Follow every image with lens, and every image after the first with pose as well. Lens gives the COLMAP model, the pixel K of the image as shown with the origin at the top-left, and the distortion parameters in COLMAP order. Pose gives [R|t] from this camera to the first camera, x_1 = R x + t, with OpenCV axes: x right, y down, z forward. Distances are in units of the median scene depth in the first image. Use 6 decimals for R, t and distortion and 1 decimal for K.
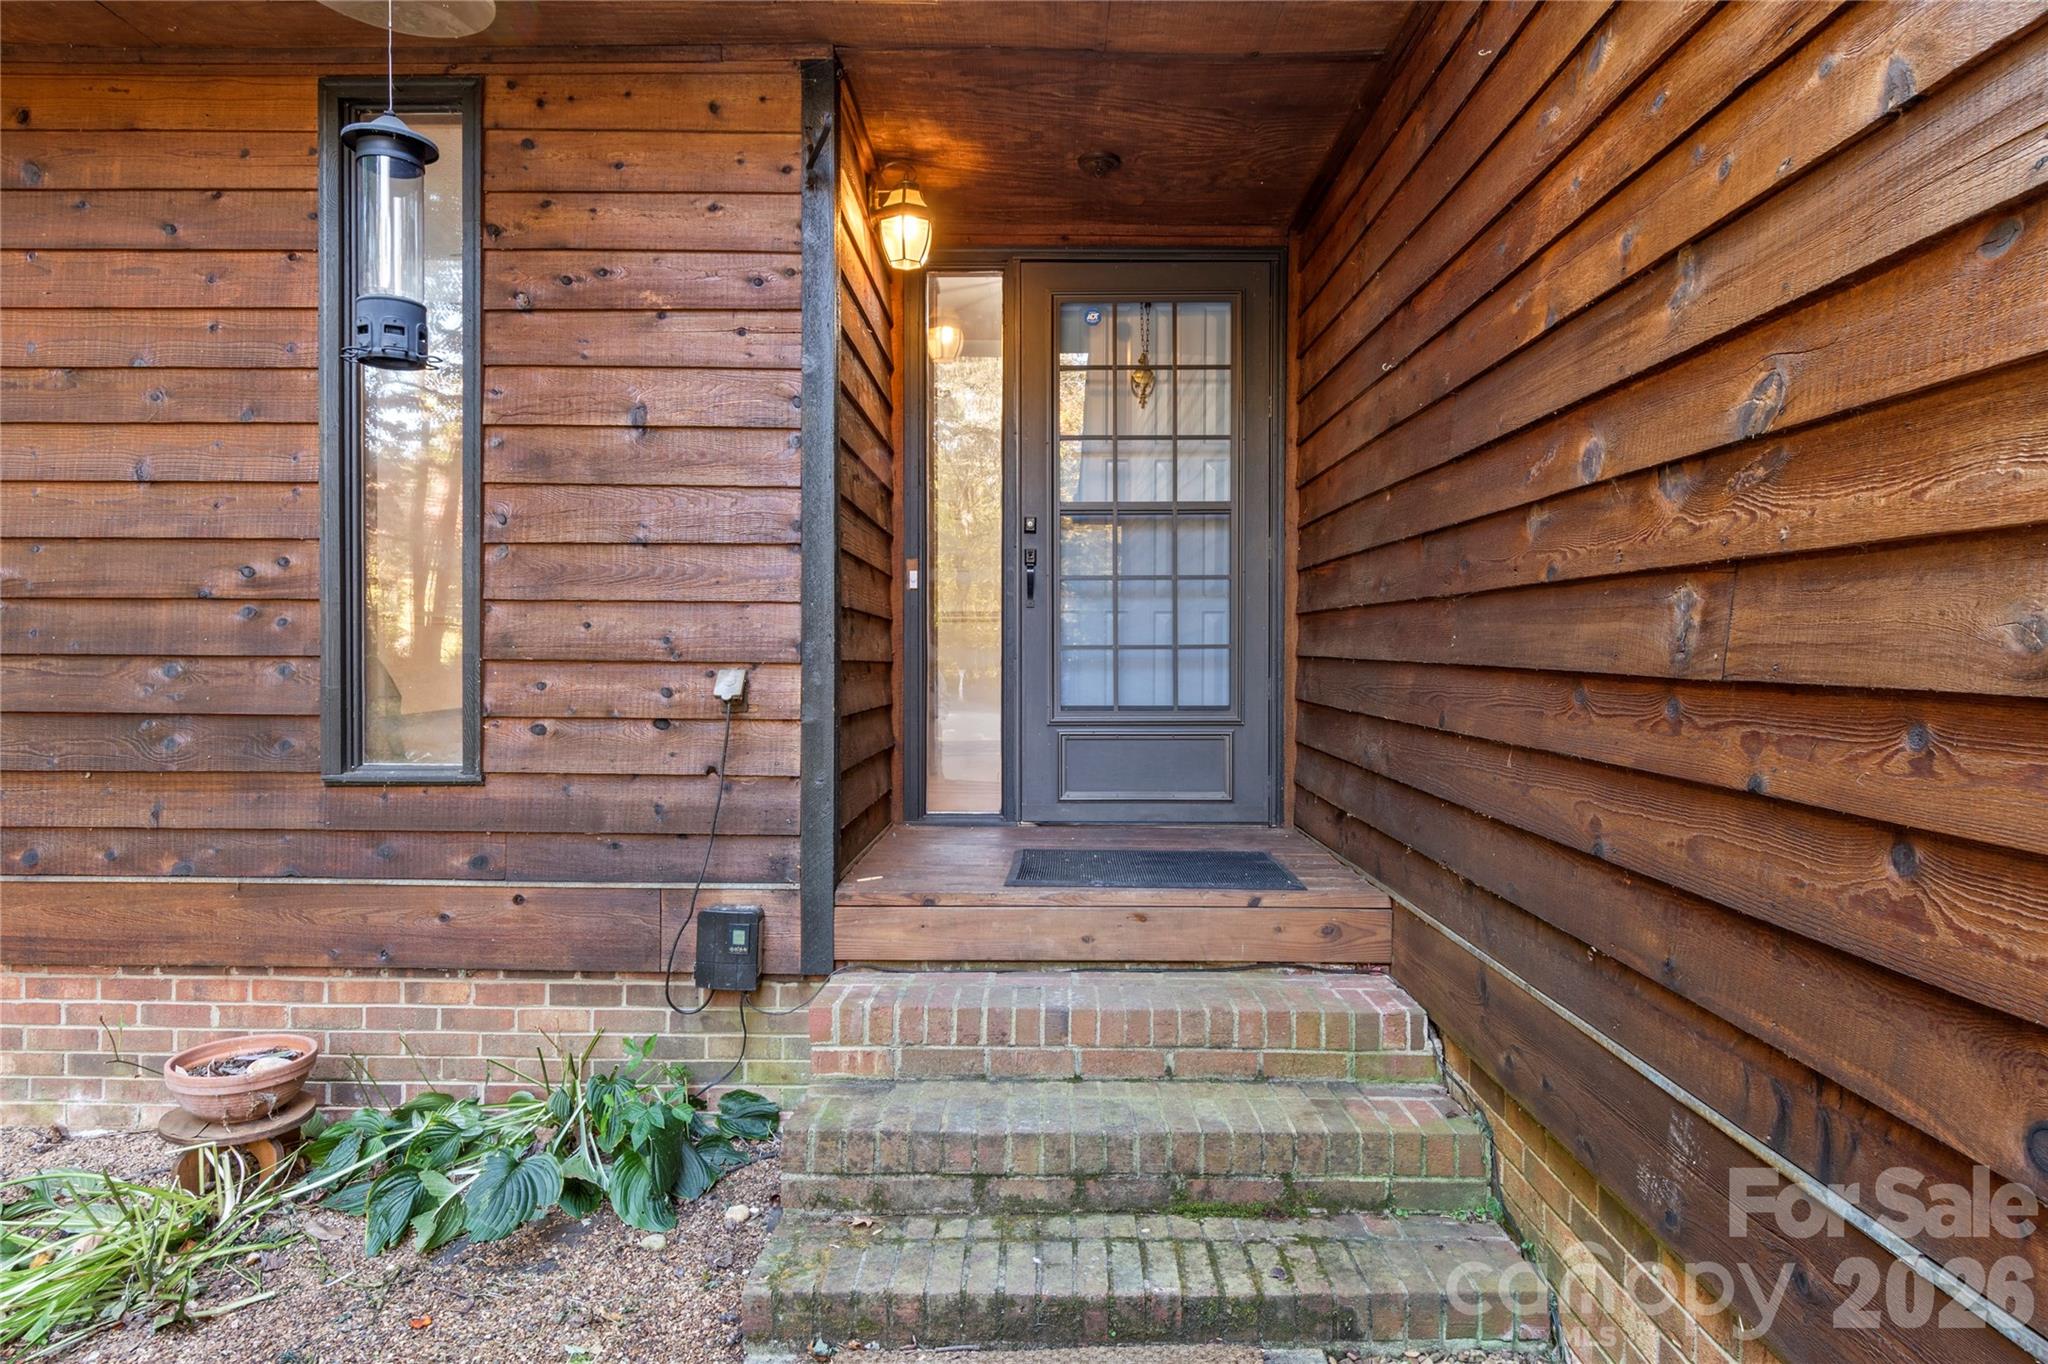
lens RADIAL K [[1186.3, 0, 1016.6], [0, 1186.3, 688.7], [0, 0, 1]] dist [-0.002053, -0.000136]
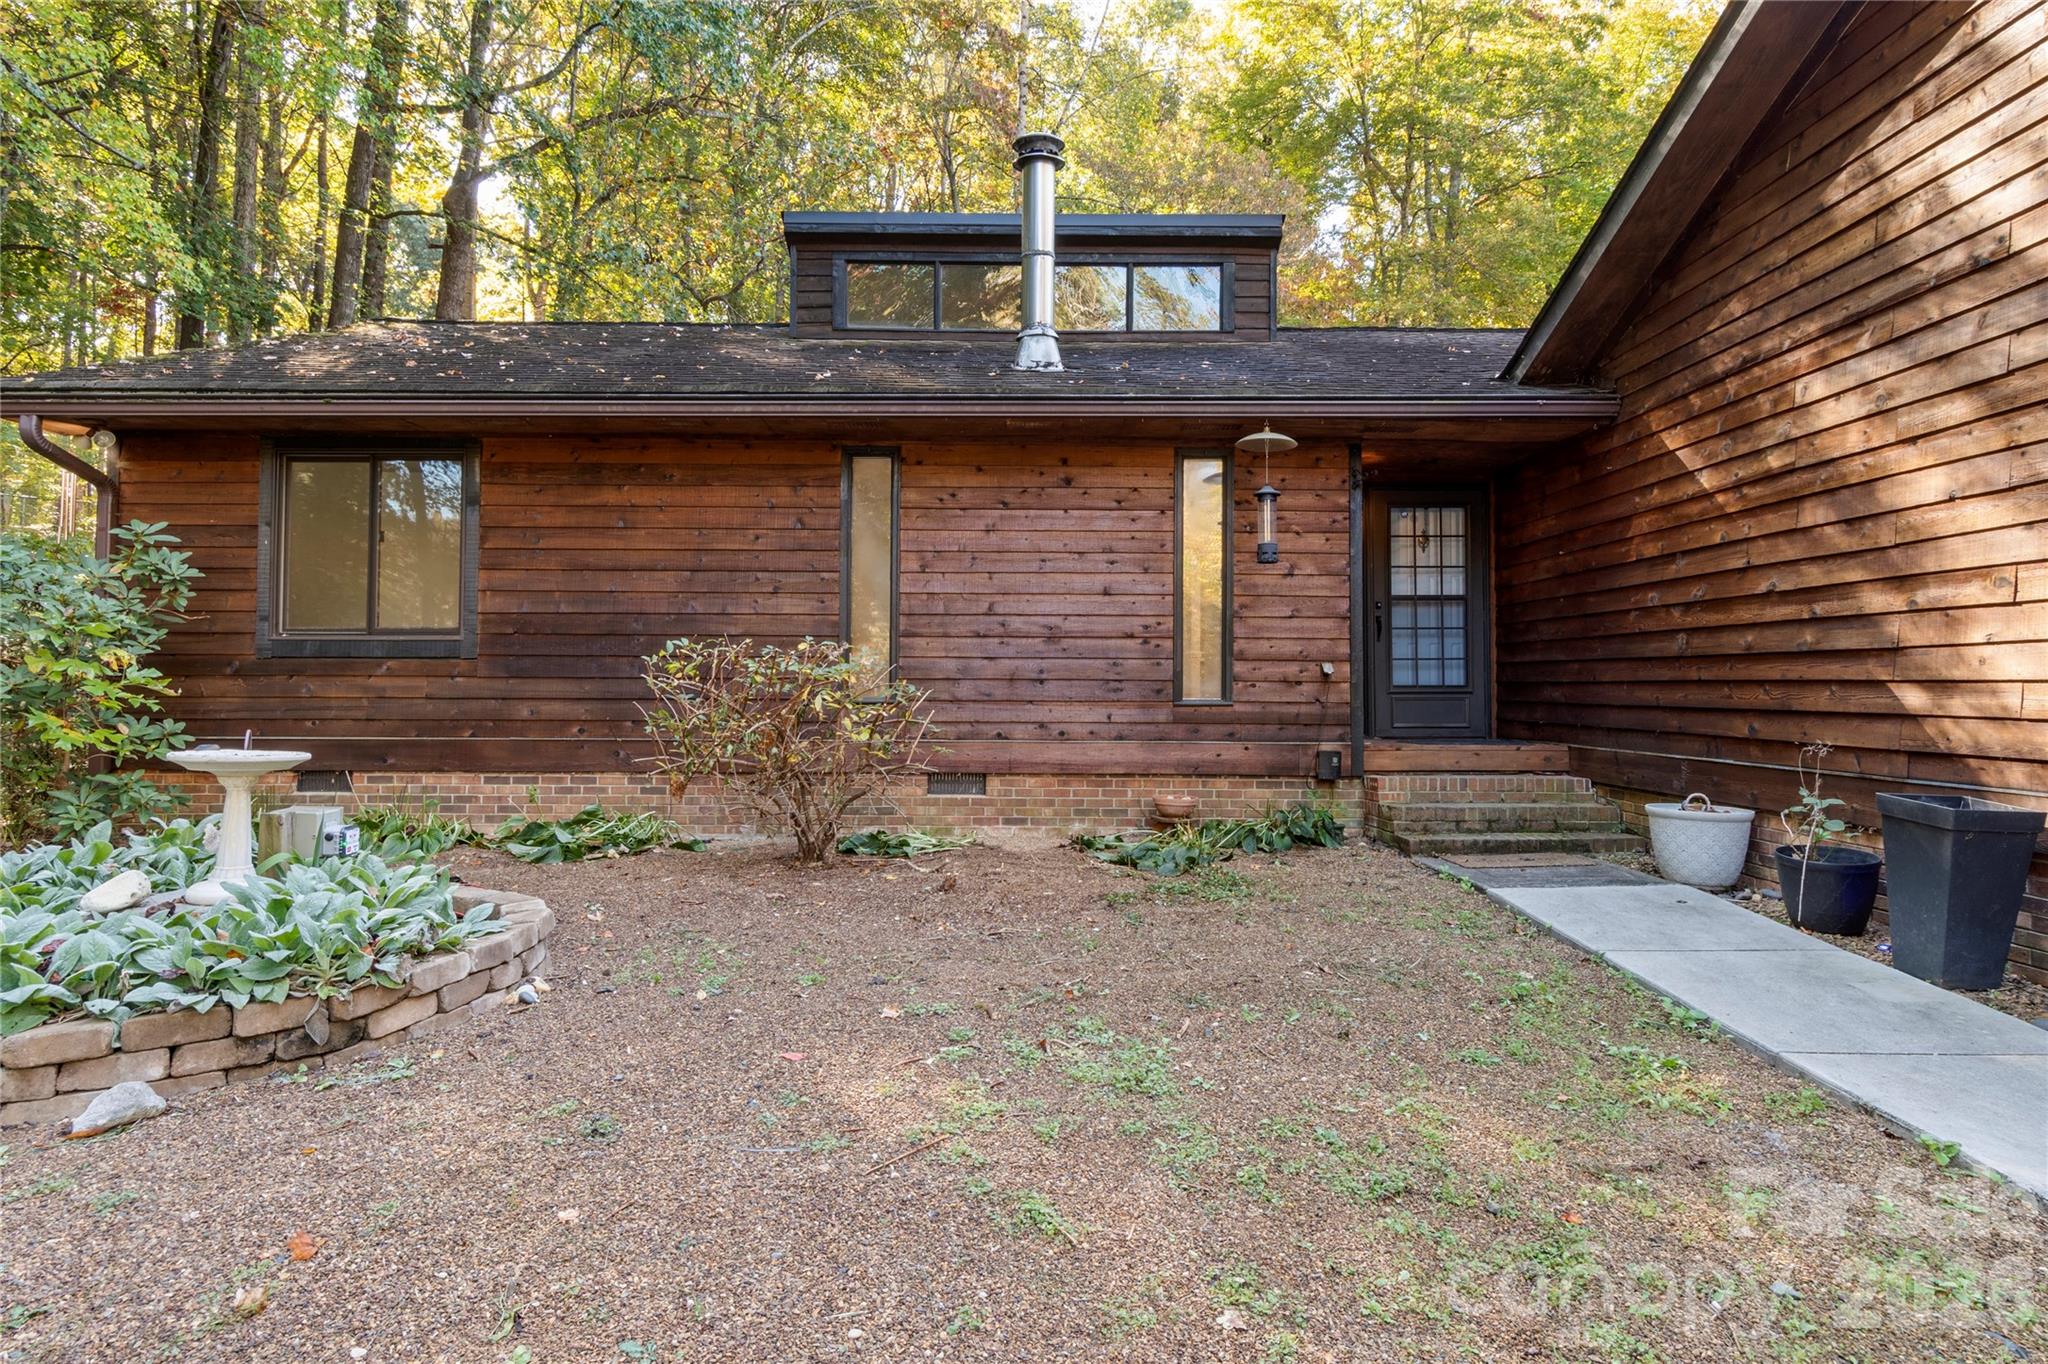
lens RADIAL K [[1103.2, 0, 1034.8], [0, 1103.2, 664.3], [0, 0, 1]] dist [0.007105, -0.008076]
pose [[0.999804, 0.000440, 0.019773, -0.947959], [0.000597, 0.998627, -0.052386, 0.117711], [-0.019769, 0.052388, 0.998431, -1.501359]]
